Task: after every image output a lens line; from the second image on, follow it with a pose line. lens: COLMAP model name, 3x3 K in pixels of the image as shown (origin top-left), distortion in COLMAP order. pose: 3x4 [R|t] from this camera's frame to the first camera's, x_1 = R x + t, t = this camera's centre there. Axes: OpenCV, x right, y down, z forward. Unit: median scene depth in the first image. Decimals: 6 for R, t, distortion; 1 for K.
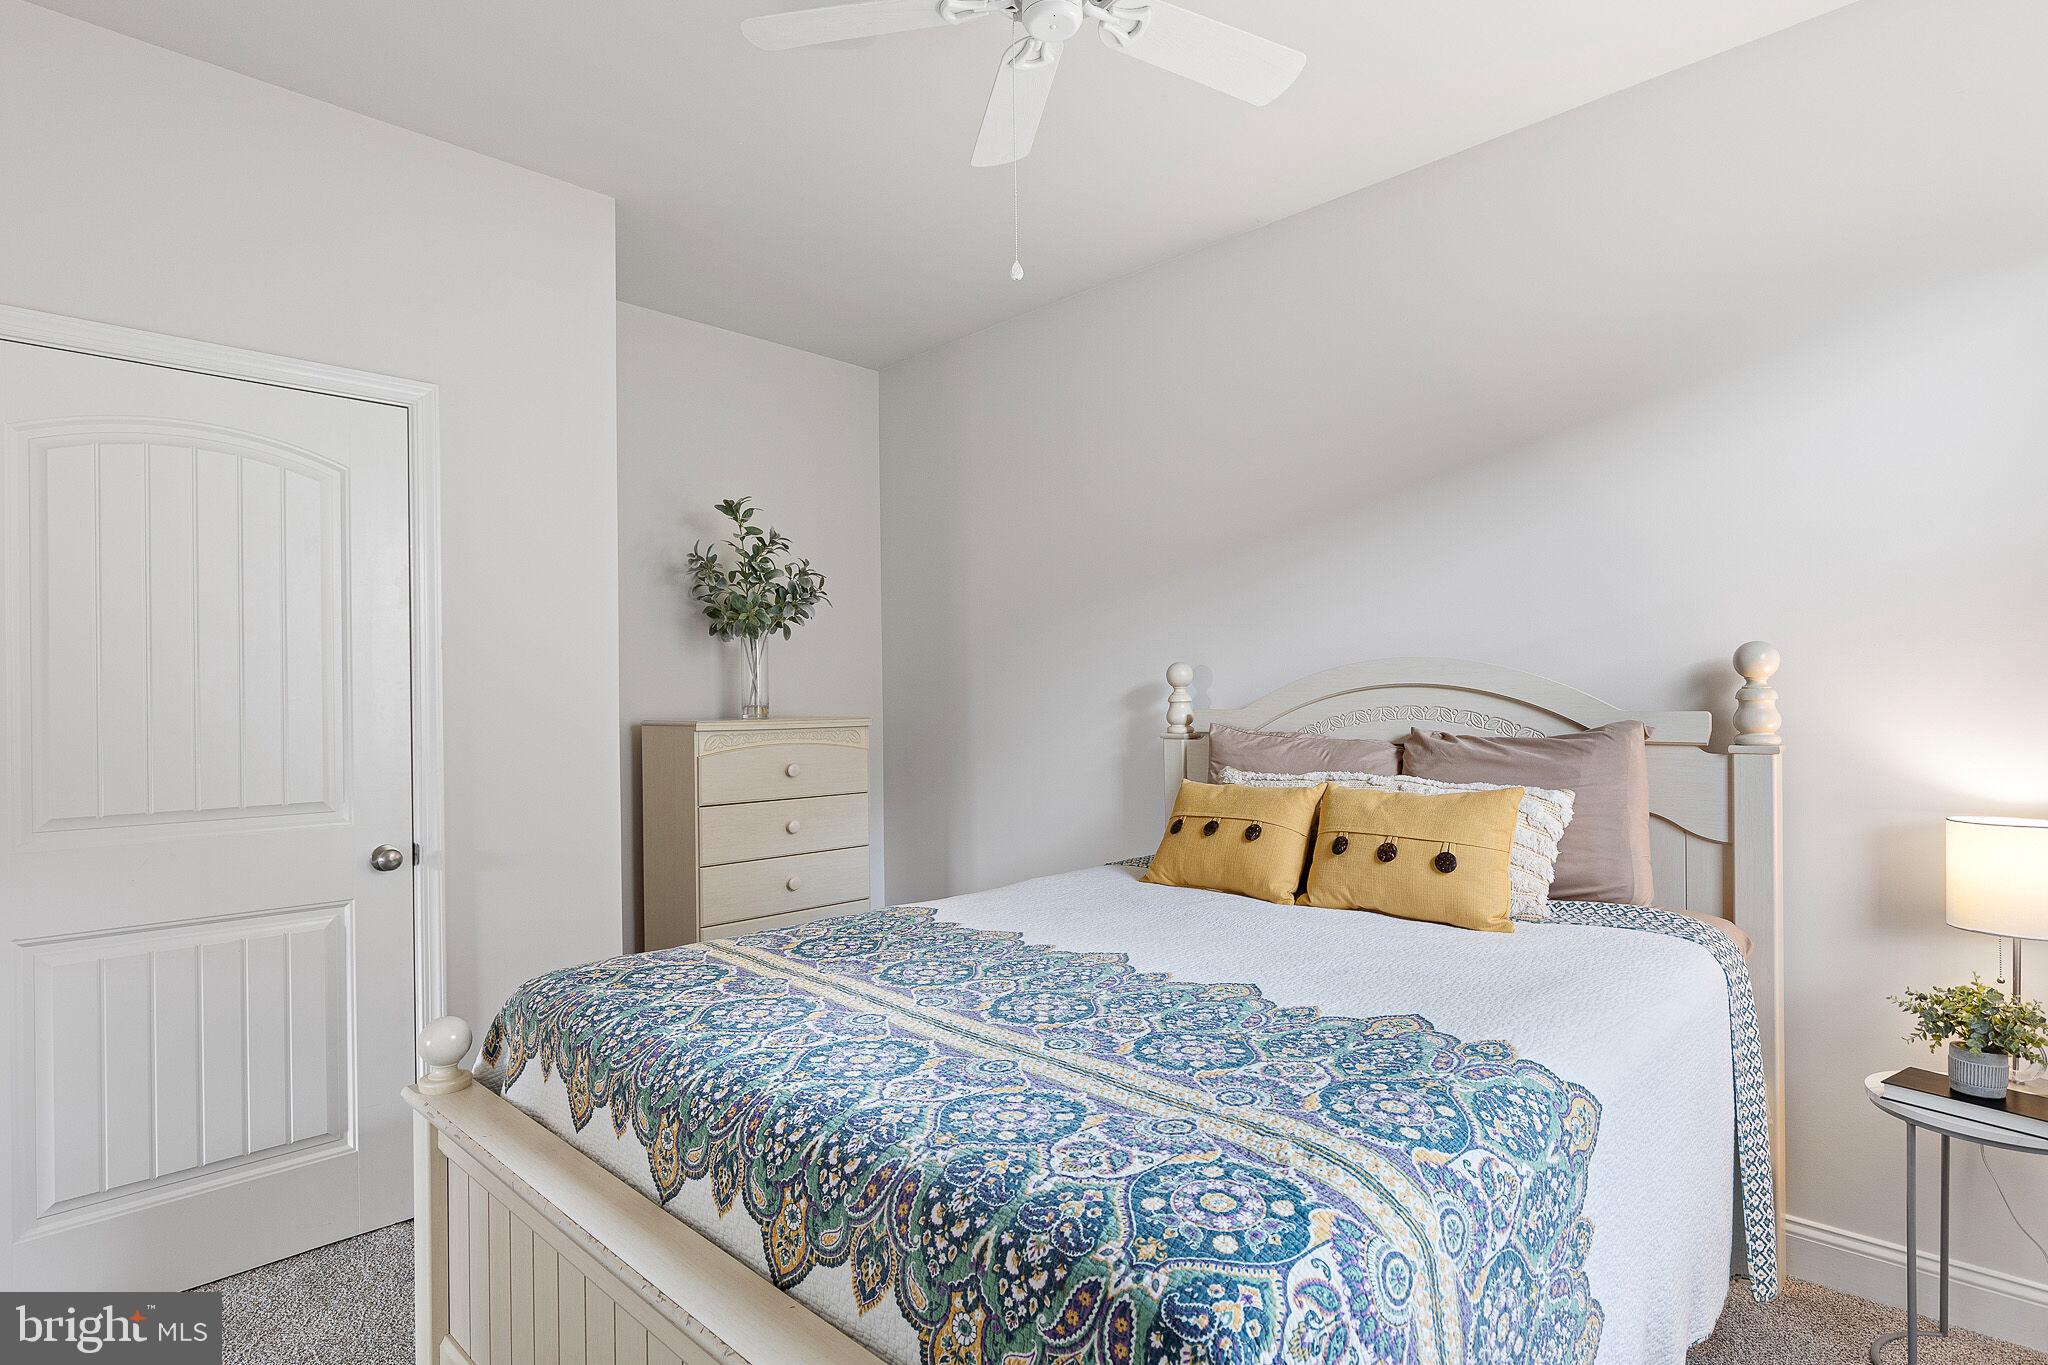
lens RADIAL K [[1053.0, 0, 1008.2], [0, 1053.0, 689.8], [0, 0, 1]] dist [0.005755, -0.000145]
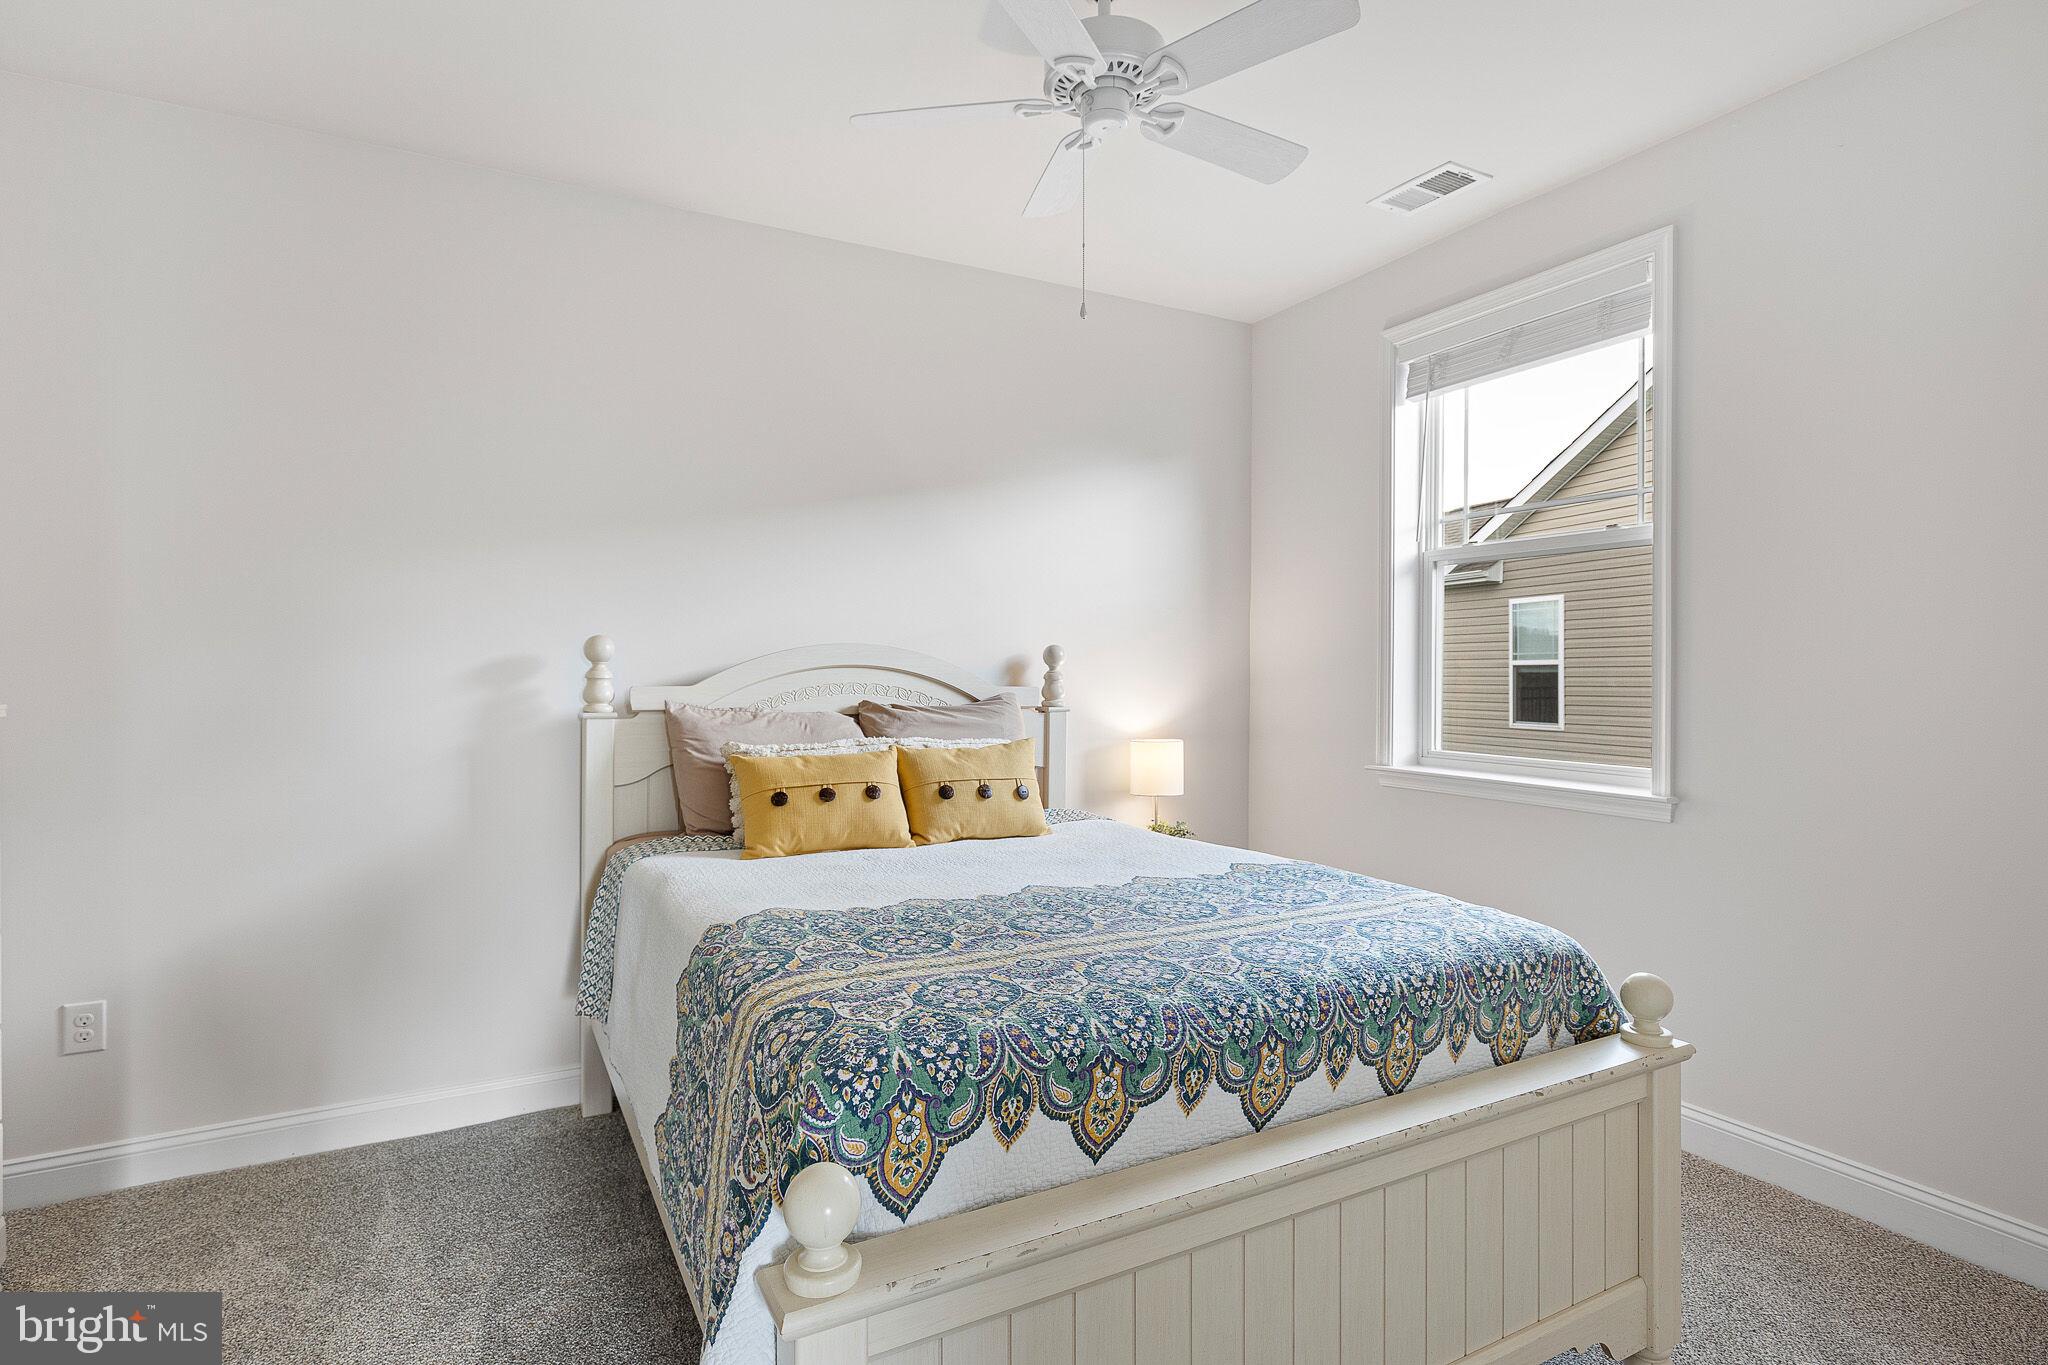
lens RADIAL K [[1053.0, 0, 1007.9], [0, 1053.0, 678.1], [0, 0, 1]] dist [0.005755, -0.000145]
pose [[0.284136, 0.011560, 0.958714, -0.913105], [-0.011378, 0.999898, -0.008685, 0.022405], [-0.958717, -0.008440, 0.284238, 0.598777]]
